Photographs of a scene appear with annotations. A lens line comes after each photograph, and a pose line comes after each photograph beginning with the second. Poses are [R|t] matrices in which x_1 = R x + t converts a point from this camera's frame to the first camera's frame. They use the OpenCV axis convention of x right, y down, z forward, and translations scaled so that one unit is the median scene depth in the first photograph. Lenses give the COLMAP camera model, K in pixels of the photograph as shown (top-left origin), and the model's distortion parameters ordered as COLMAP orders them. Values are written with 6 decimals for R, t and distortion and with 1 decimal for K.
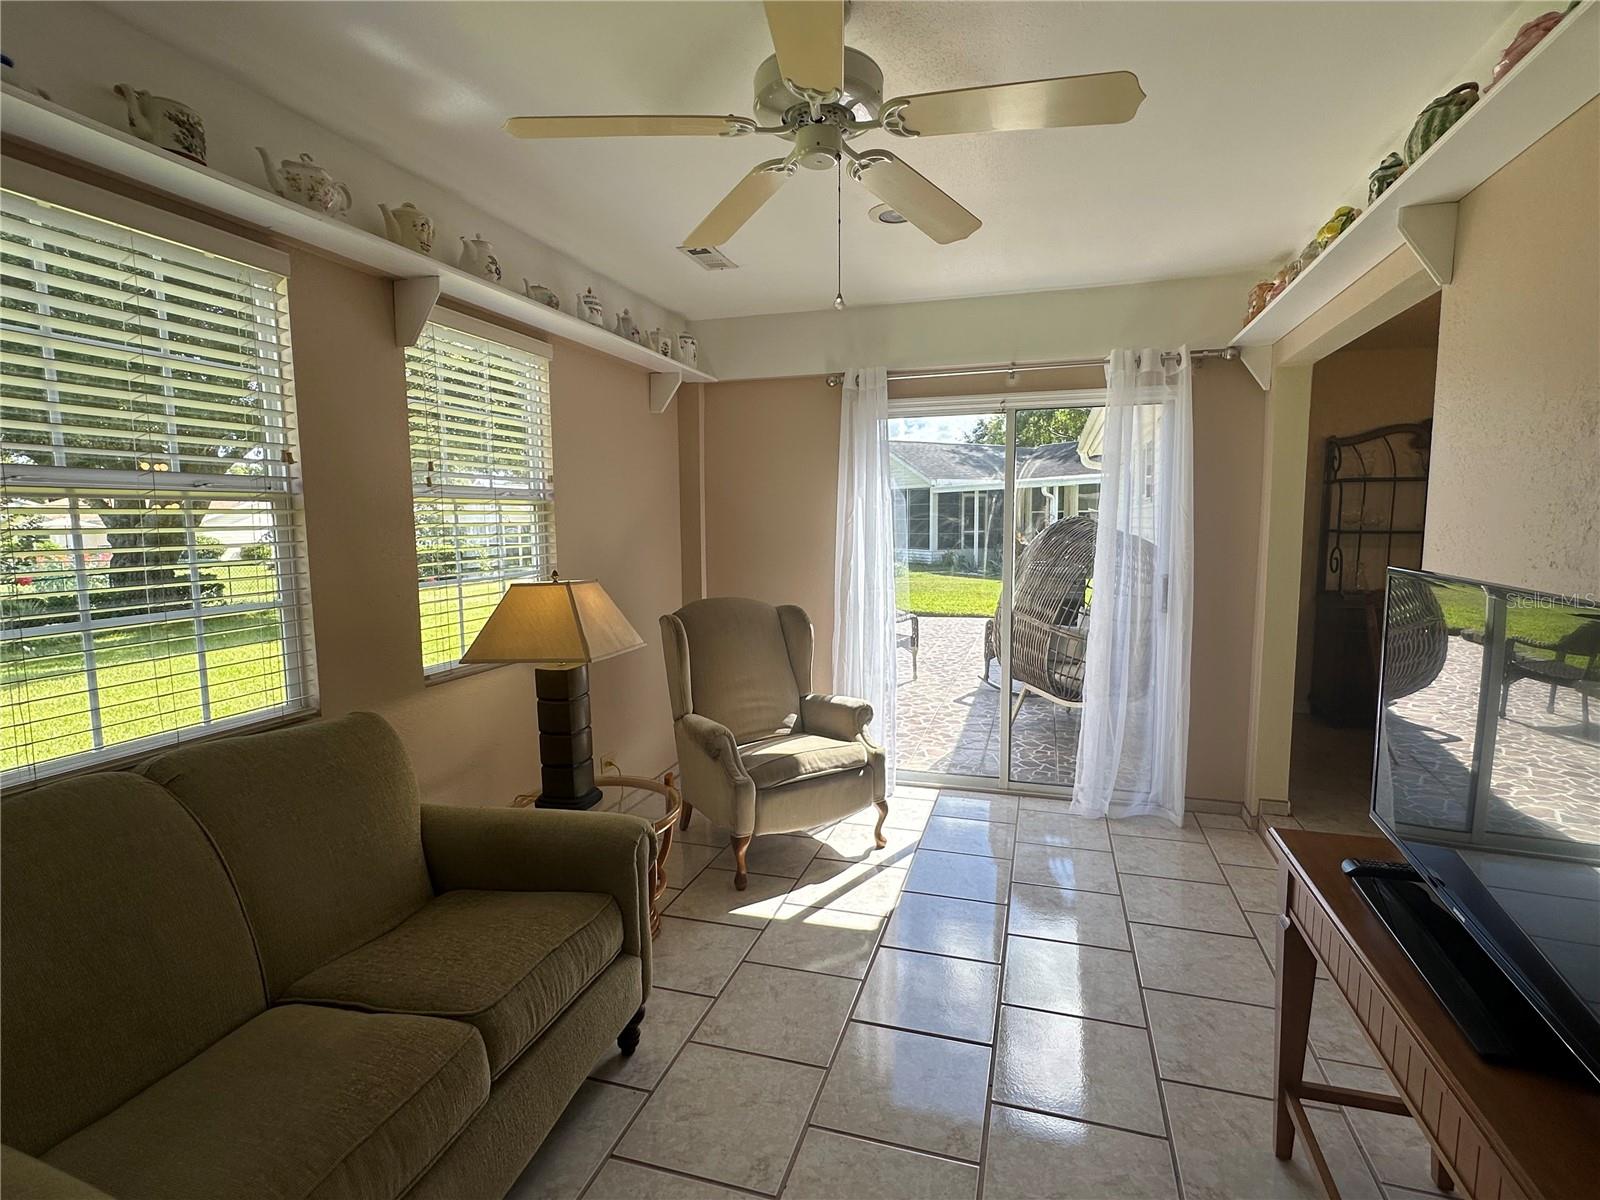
lens RADIAL K [[772.9, 0, 800.0], [0, 772.9, 600.0], [0, 0, 1]] dist [-0.000740, -0.000455]
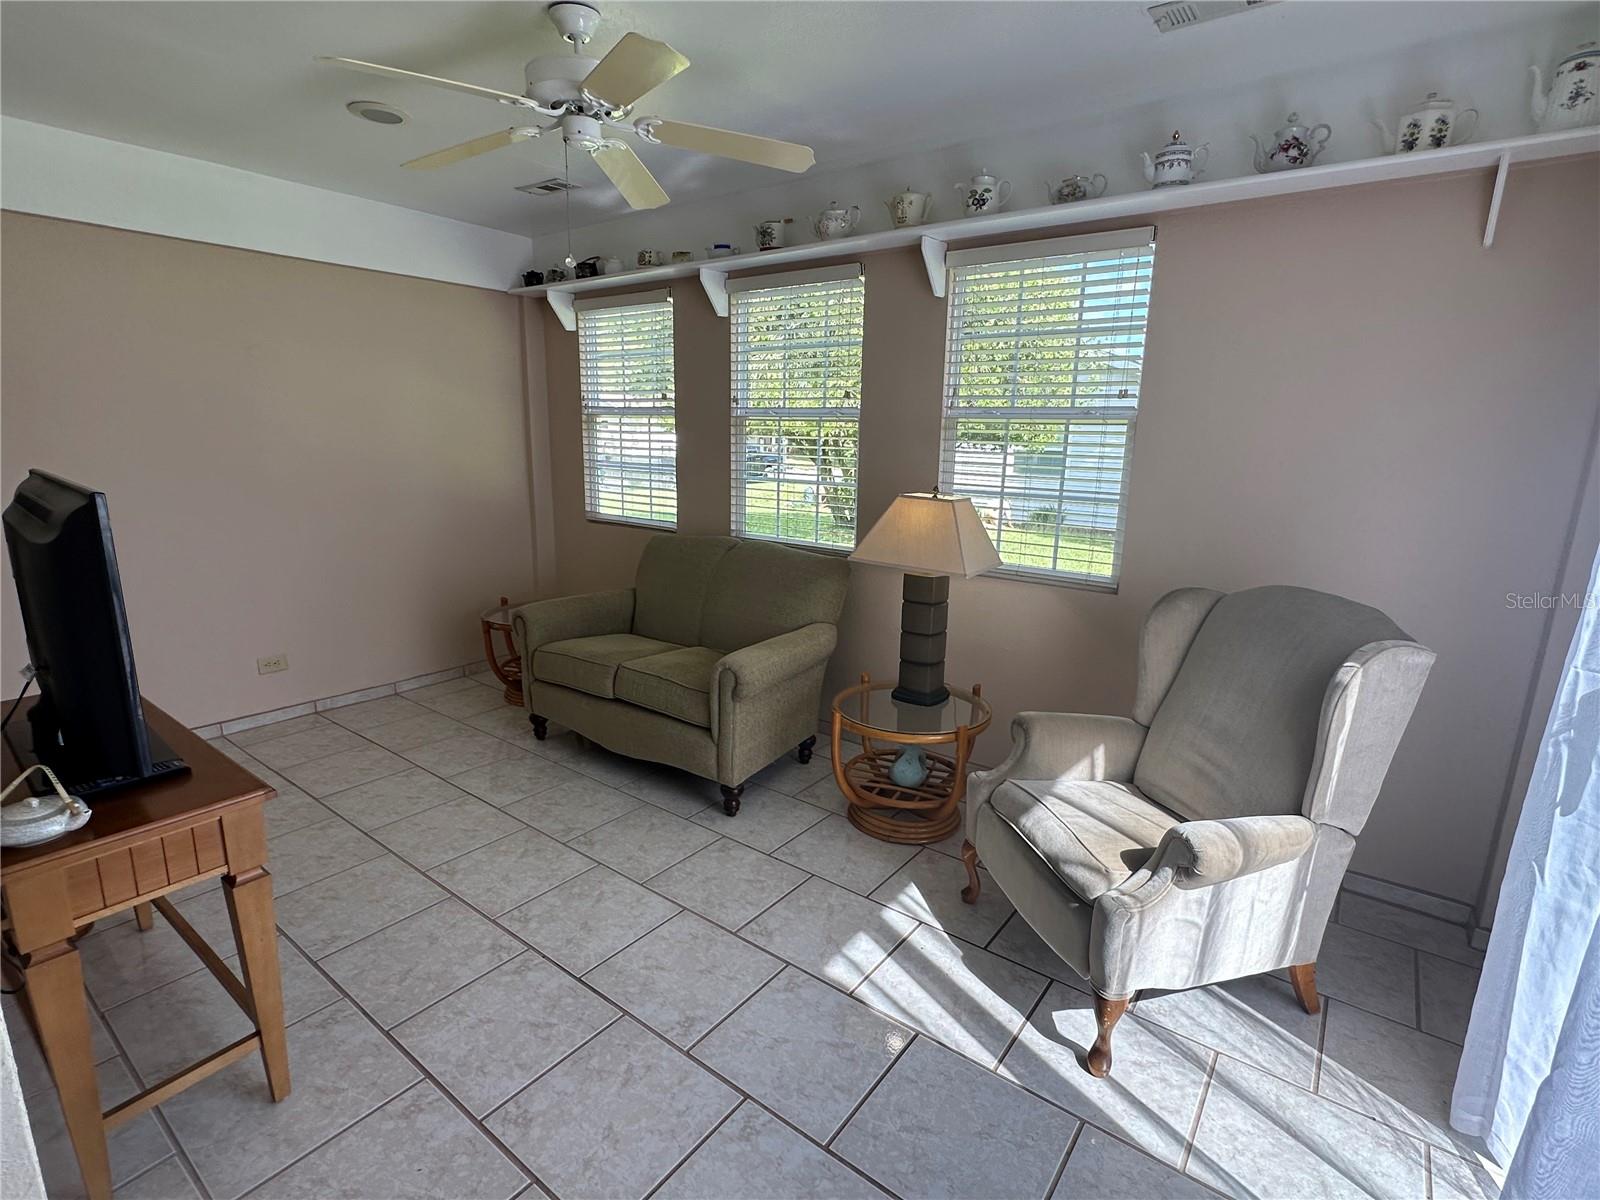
lens RADIAL K [[772.9, 0, 800.0], [0, 772.9, 600.0], [0, 0, 1]] dist [-0.000740, -0.000455]
pose [[-0.319961, 0.203710, -0.925271, 0.735877], [-0.123592, 0.959292, 0.253939, -0.130145], [0.939335, 0.195606, -0.281759, 1.093196]]
